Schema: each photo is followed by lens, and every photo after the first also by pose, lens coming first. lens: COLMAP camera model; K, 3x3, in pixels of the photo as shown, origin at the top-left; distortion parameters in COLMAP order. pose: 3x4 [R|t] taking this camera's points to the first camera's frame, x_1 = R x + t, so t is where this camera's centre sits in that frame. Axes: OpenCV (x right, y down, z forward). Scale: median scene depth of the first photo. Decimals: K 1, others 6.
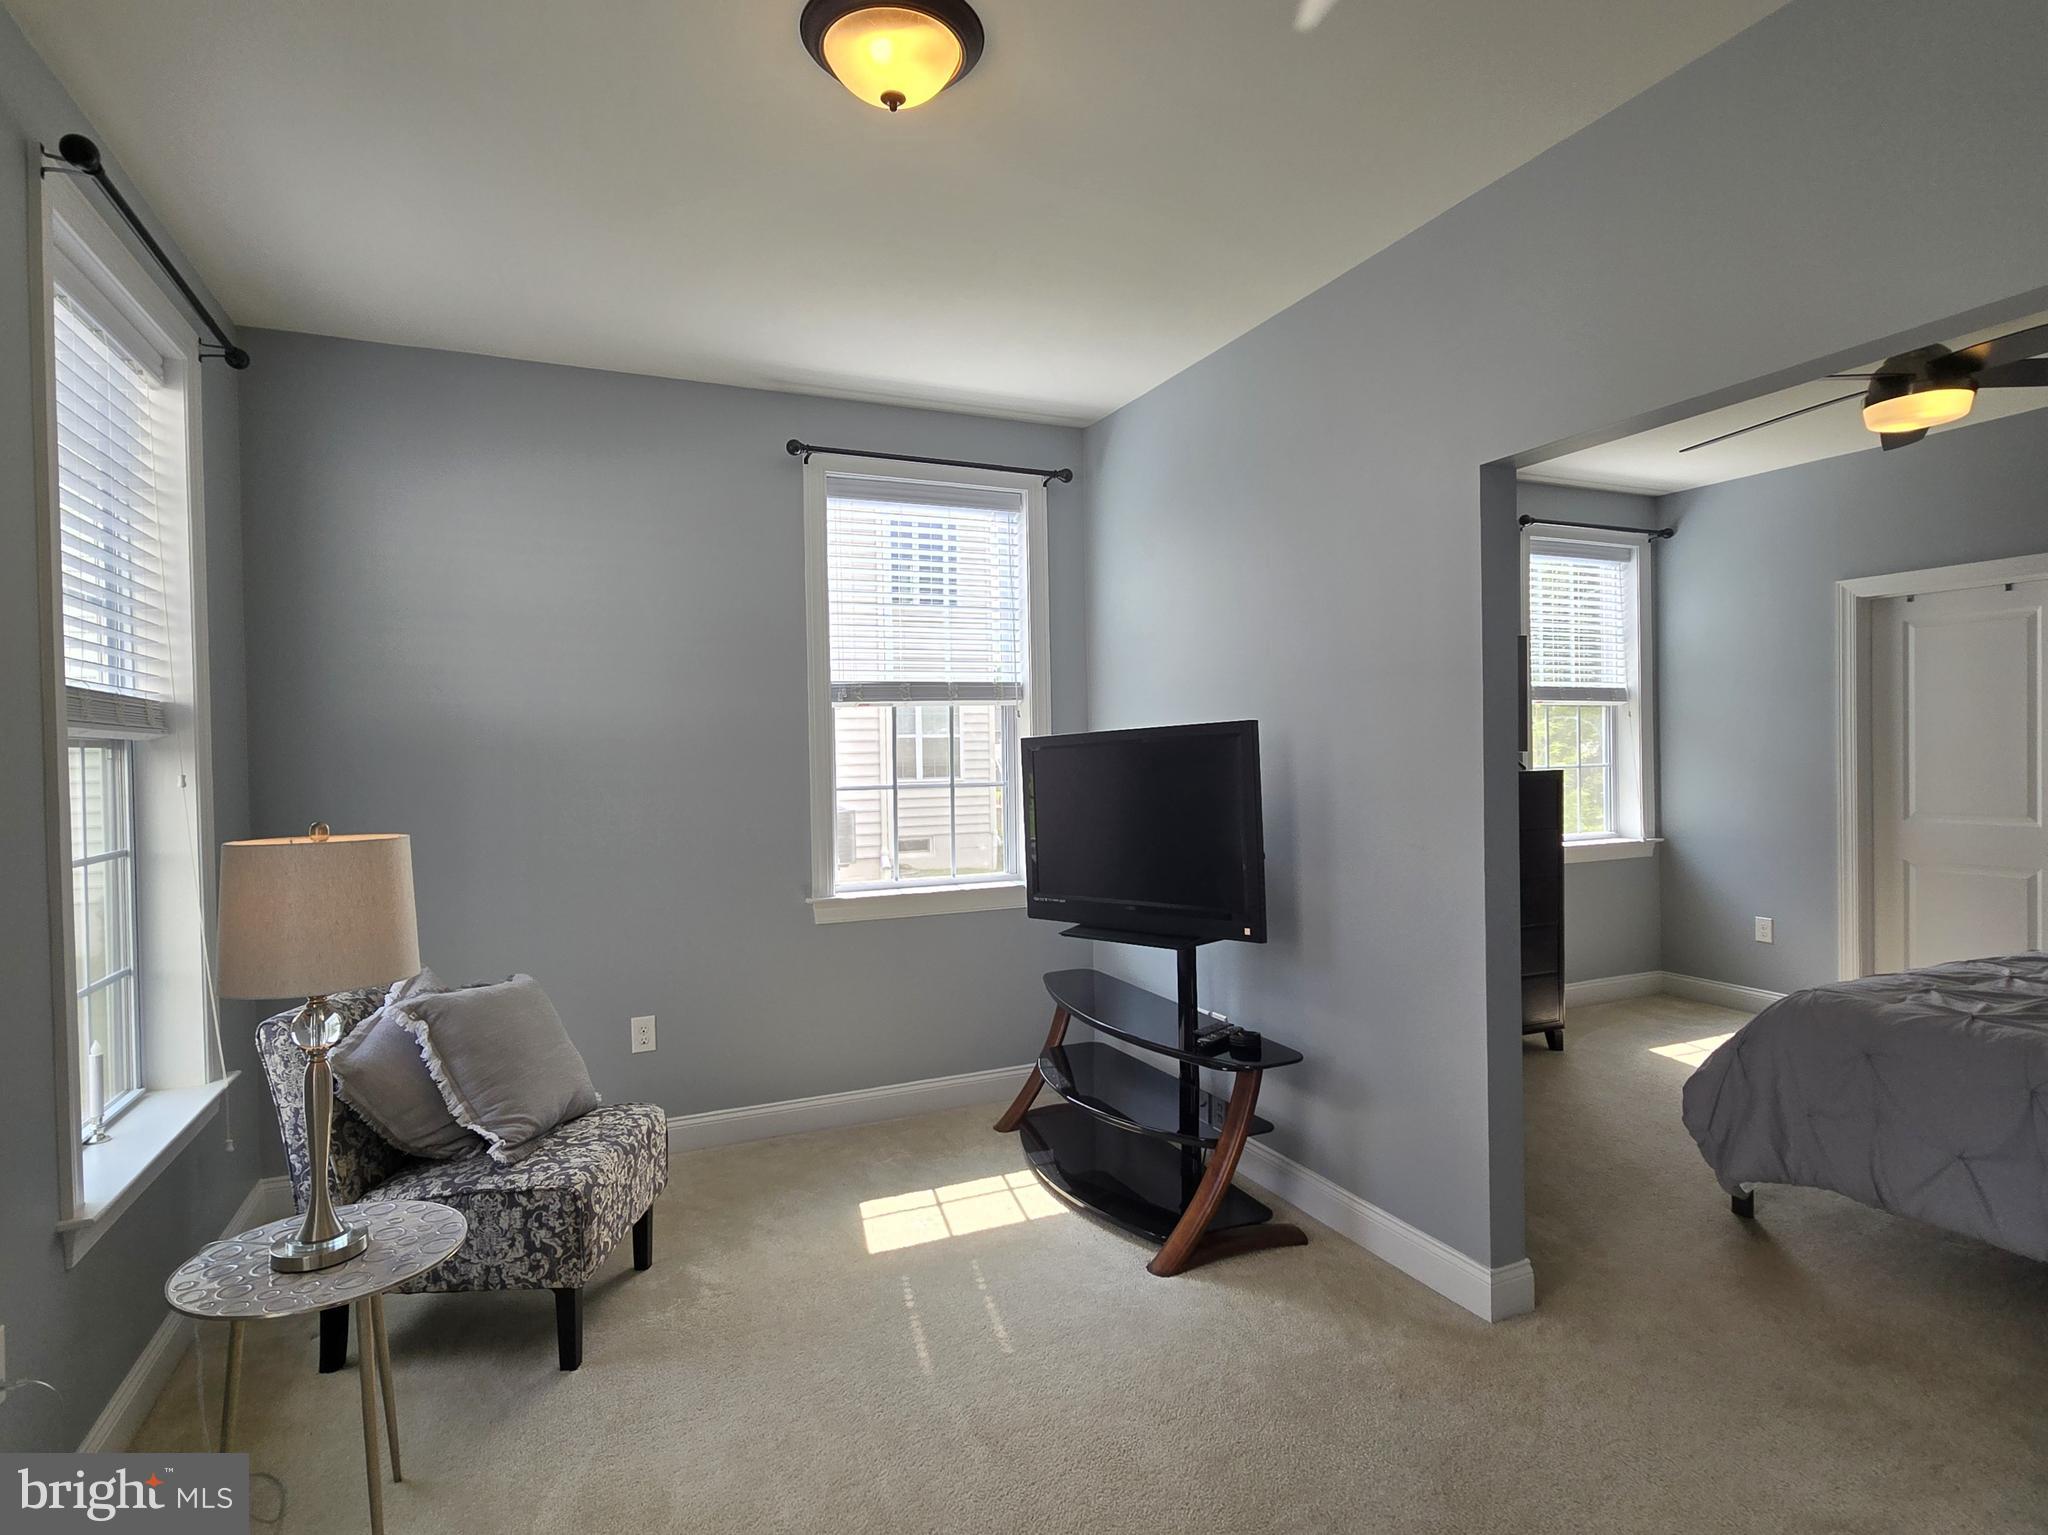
lens RADIAL K [[1063.7, 0, 1024.0], [0, 1063.7, 767.5], [0, 0, 1]] dist [0.006340, -0.009277]
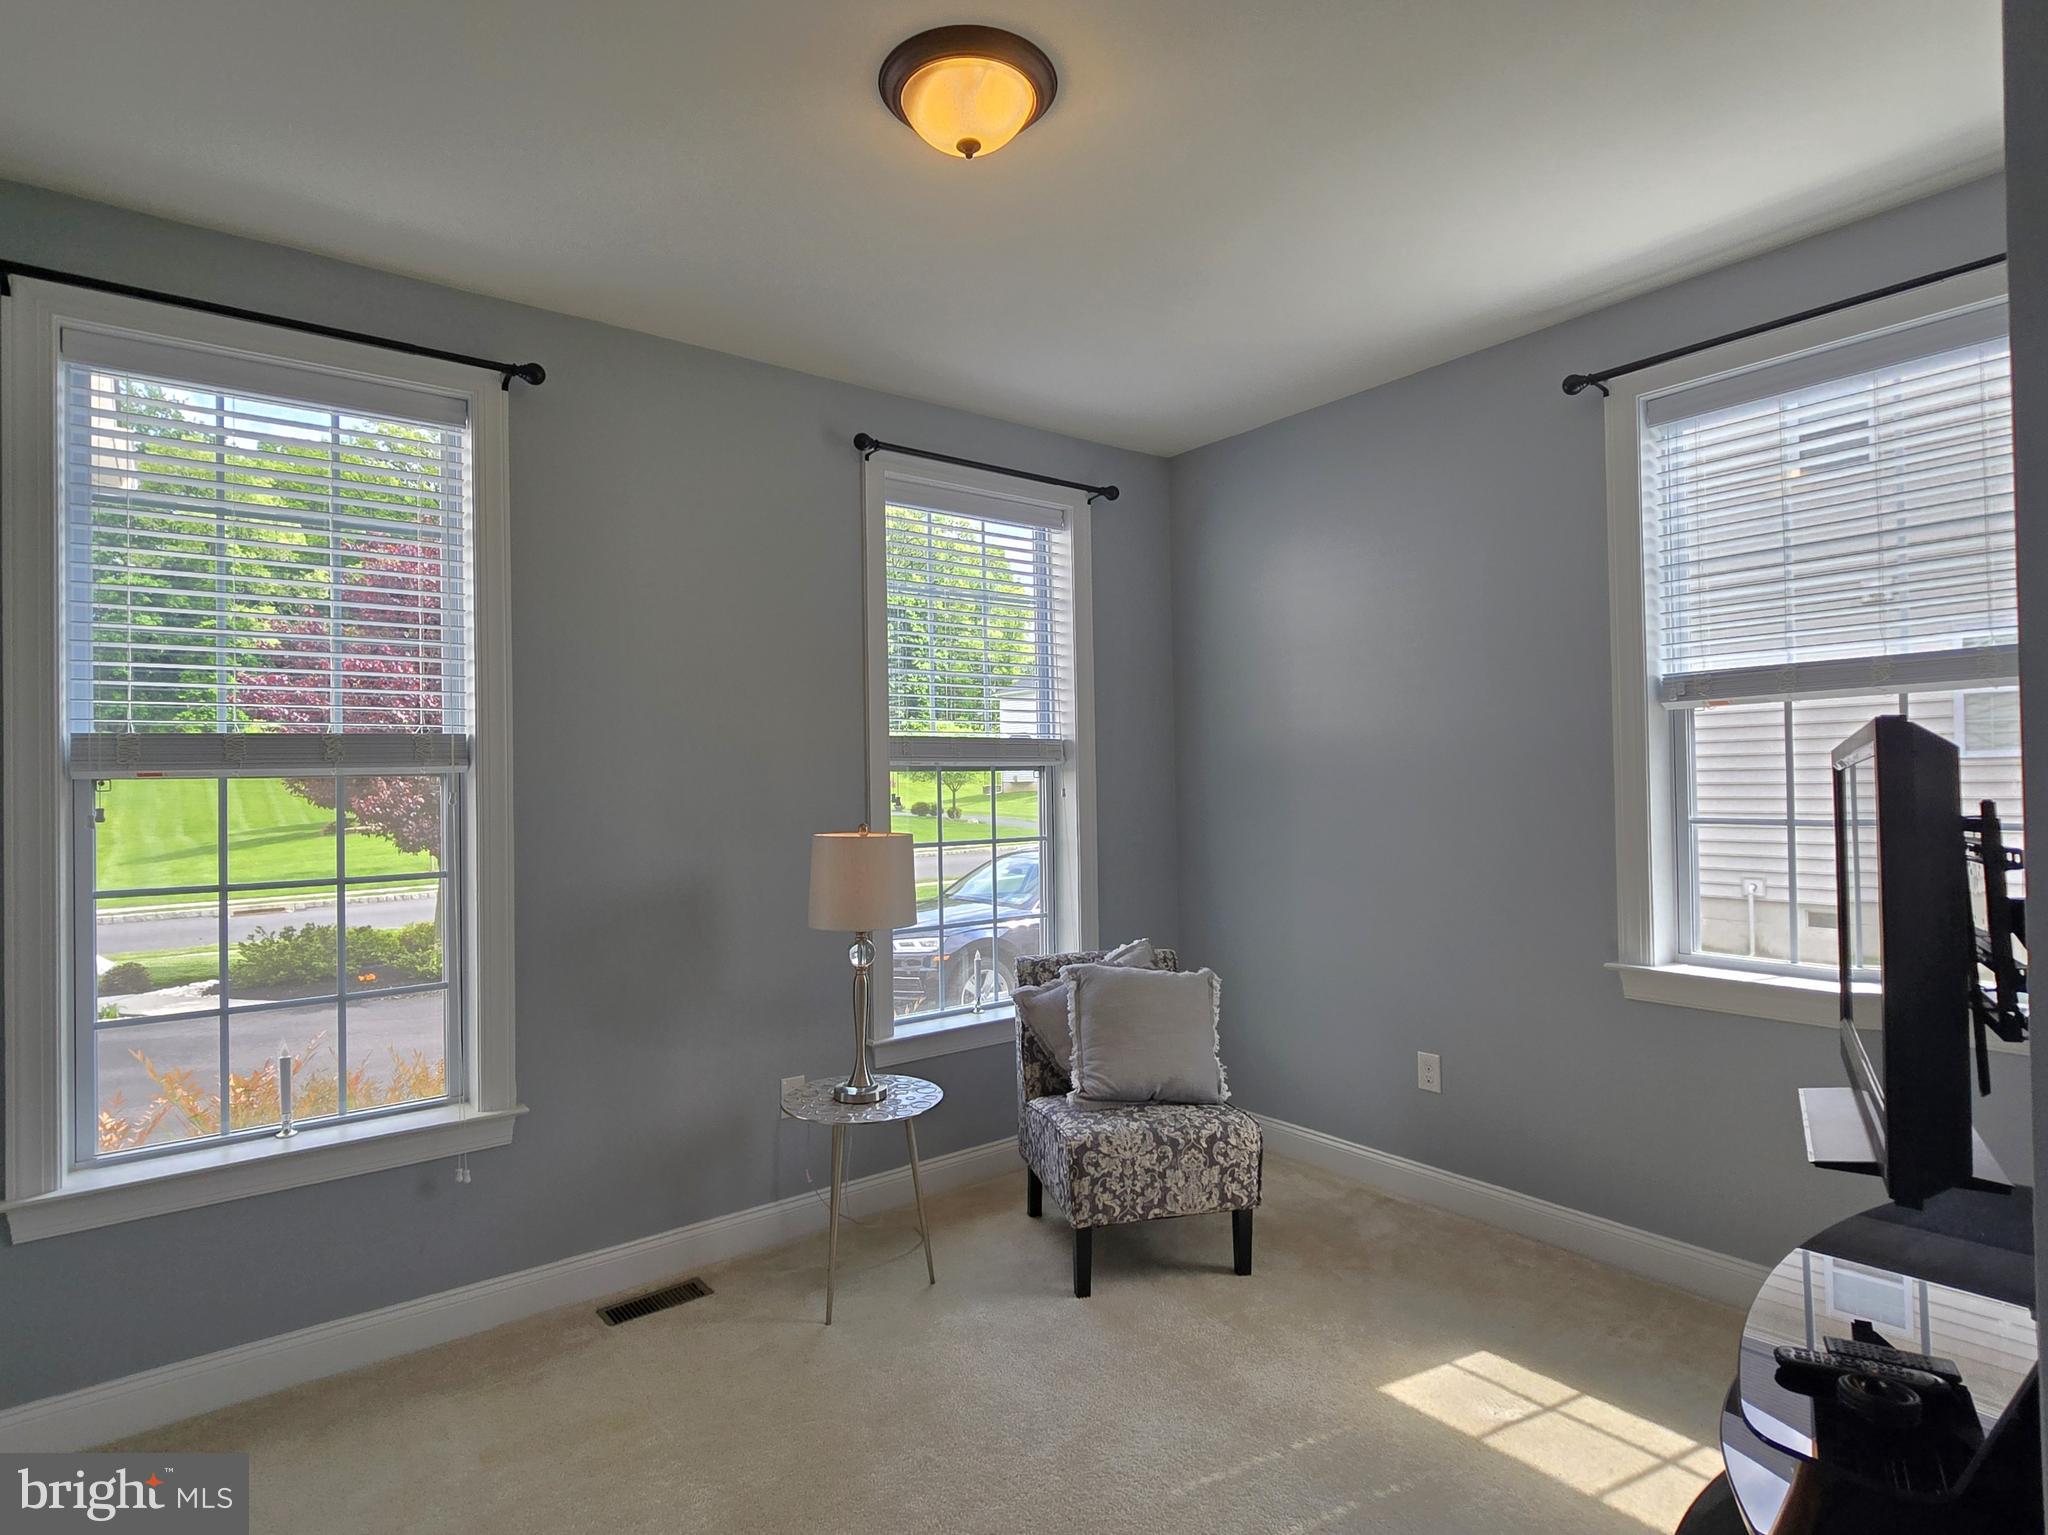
lens RADIAL K [[1063.7, 0, 1024.0], [0, 1063.7, 767.5], [0, 0, 1]] dist [0.006340, -0.009277]
pose [[0.231722, 0.001918, -0.972780, 0.652110], [-0.002622, 0.999996, 0.001347, -0.025096], [0.972778, 0.002239, 0.231726, 0.601626]]
